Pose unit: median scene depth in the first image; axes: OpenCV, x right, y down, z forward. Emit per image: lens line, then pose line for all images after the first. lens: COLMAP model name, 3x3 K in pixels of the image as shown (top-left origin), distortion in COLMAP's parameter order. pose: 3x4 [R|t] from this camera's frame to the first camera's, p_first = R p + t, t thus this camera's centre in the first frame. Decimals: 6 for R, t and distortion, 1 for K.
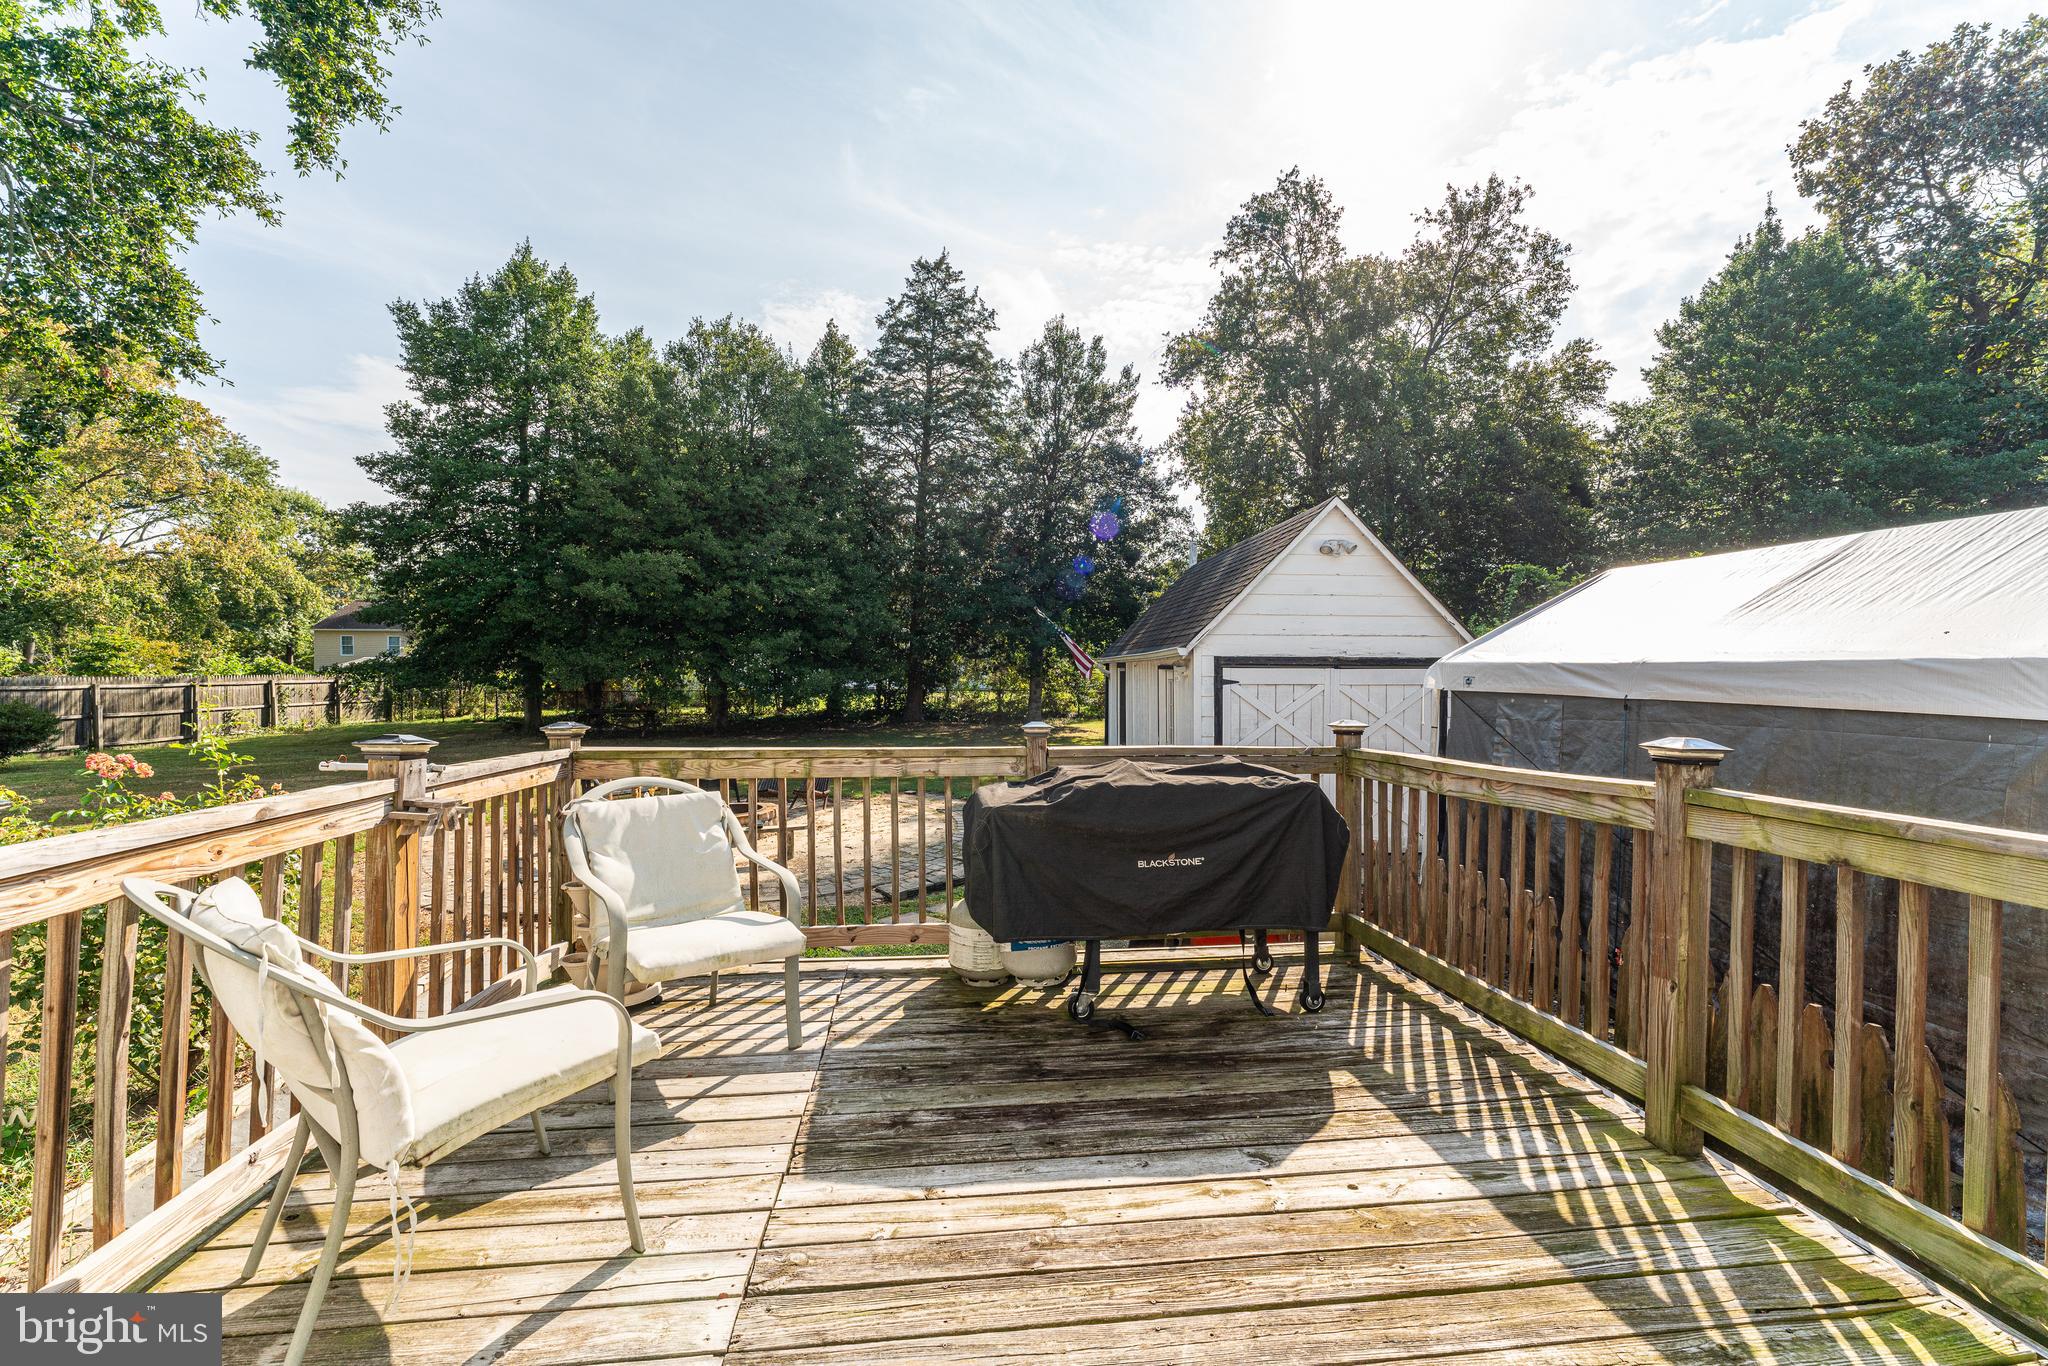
lens RADIAL K [[817.7, 0, 1024.0], [0, 817.7, 683.0], [0, 0, 1]] dist [-0.000971, -0.000220]
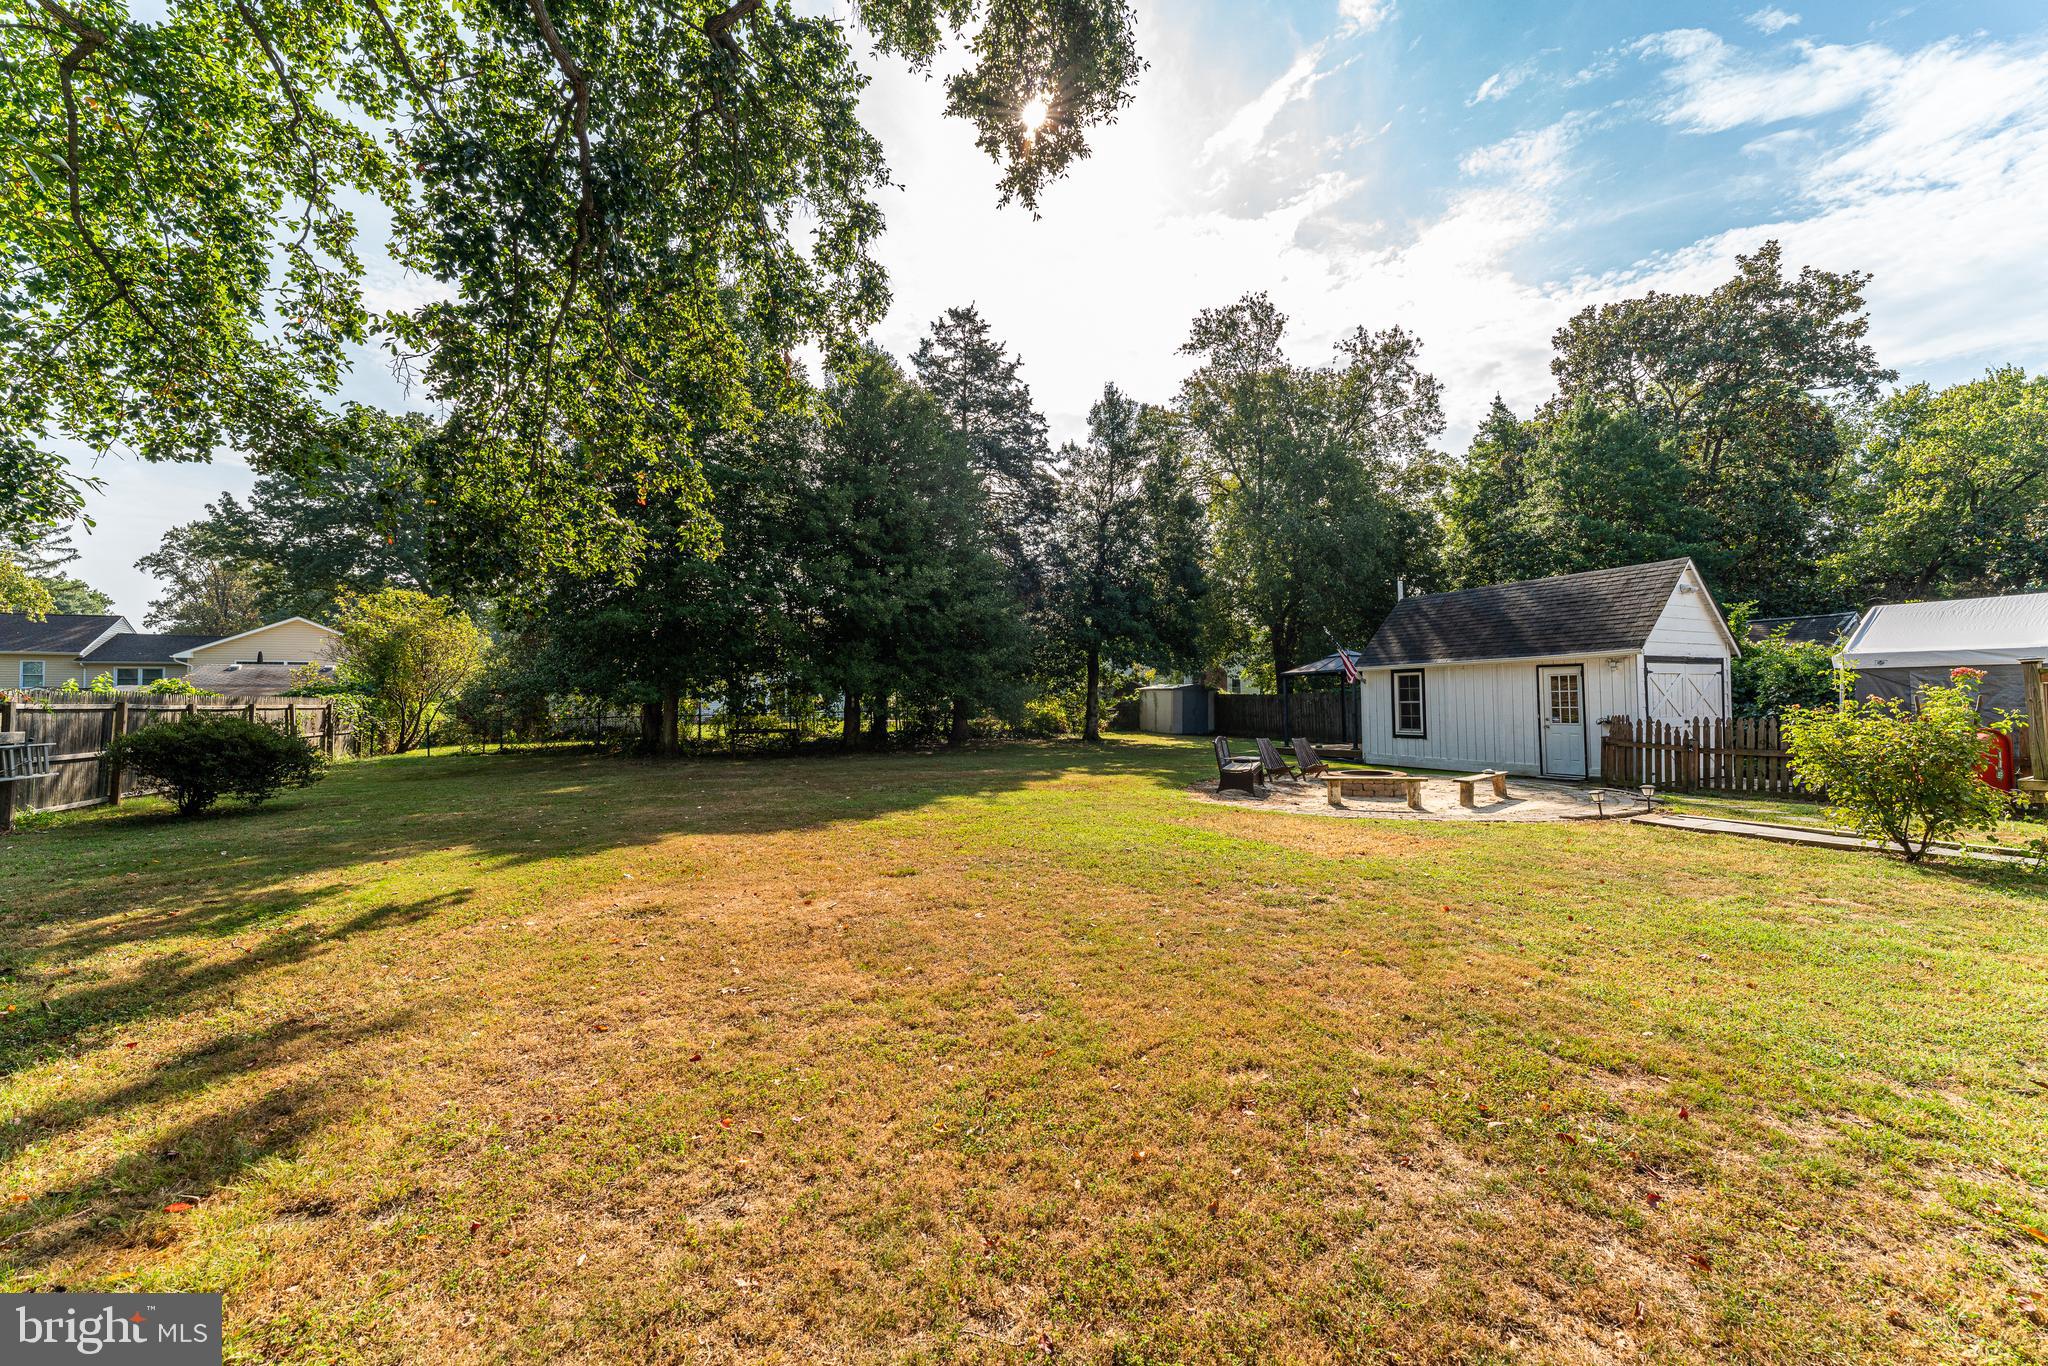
lens RADIAL K [[817.7, 0, 1024.0], [0, 817.7, 683.0], [0, 0, 1]] dist [-0.000971, -0.000220]
pose [[0.933304, 0.010818, 0.358925, -0.470431], [0.008980, 0.998530, -0.053448, 0.030817], [-0.358975, 0.053107, 0.931835, 0.001148]]
